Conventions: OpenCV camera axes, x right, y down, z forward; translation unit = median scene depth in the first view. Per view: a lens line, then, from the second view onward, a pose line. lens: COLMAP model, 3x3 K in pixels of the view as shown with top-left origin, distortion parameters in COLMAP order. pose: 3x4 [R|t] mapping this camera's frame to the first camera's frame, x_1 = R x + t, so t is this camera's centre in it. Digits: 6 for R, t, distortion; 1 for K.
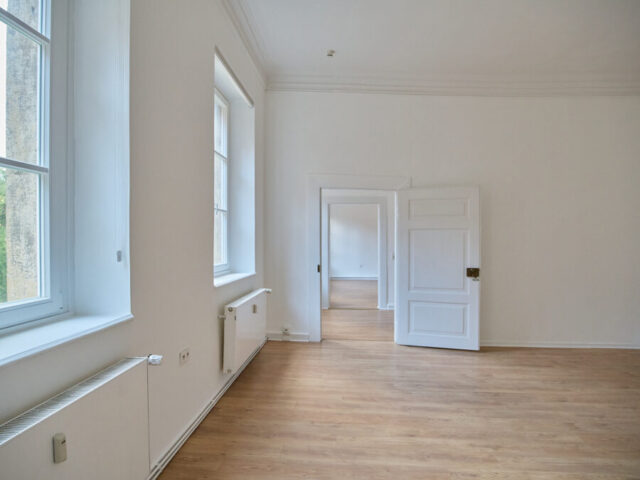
lens RADIAL K [[417.5, 0, 319.3], [0, 417.5, 245.9], [0, 0, 1]] dist [-0.034536, -0.000246]
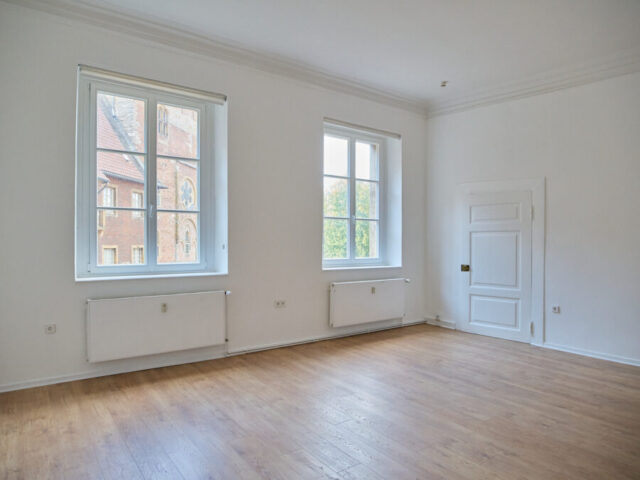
lens RADIAL K [[417.5, 0, 319.3], [0, 417.5, 245.9], [0, 0, 1]] dist [-0.034536, -0.000246]
pose [[0.658593, 0.007658, -0.752460, 0.884613], [-0.013192, 0.999912, -0.001370, 0.008739], [0.752384, 0.010829, 0.658636, -0.061601]]
